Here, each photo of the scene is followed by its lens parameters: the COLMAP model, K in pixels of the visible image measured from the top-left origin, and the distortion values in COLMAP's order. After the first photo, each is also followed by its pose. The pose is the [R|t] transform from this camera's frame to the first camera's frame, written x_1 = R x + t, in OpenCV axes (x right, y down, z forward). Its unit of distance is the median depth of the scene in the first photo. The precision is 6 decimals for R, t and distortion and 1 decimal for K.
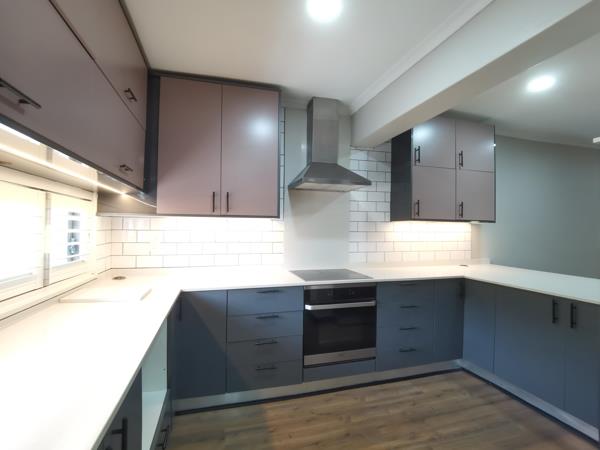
lens RADIAL K [[300.6, 0, 298.1], [0, 300.6, 226.4], [0, 0, 1]] dist [-0.025190, -0.000166]
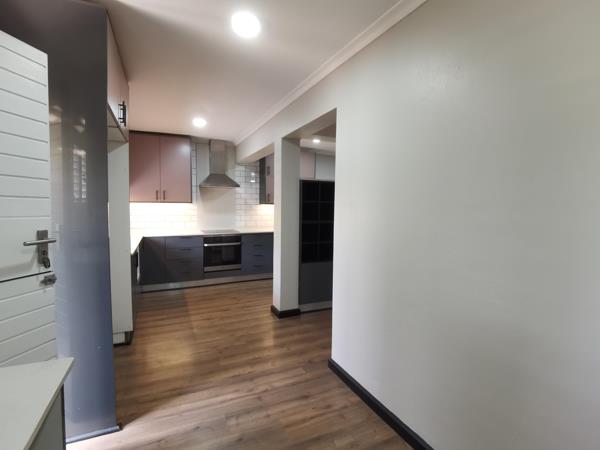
lens RADIAL K [[303.5, 0, 307.3], [0, 303.5, 226.8], [0, 0, 1]] dist [-0.001621, -0.000339]
pose [[0.984321, -0.013312, 0.175881, 0.294969], [0.001721, 0.997825, 0.065895, -0.000063], [-0.176376, -0.064559, 0.982204, -1.001503]]
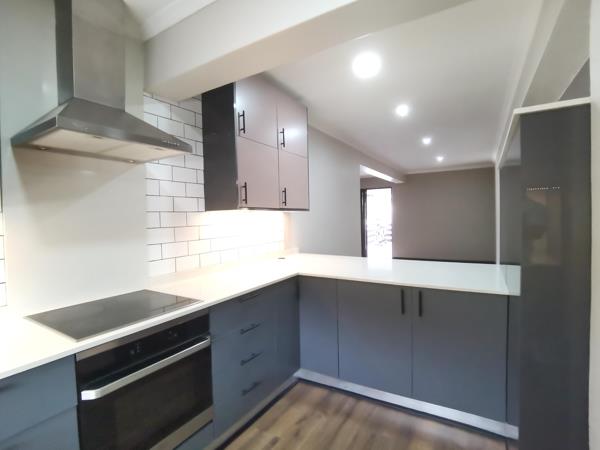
lens RADIAL K [[300.6, 0, 298.1], [0, 300.6, 226.4], [0, 0, 1]] dist [-0.025190, -0.000166]
pose [[0.730766, -0.047509, 0.680973, -0.023686], [0.023558, 0.998736, 0.044397, -0.007239], [-0.682222, -0.016401, 0.730961, 0.354091]]
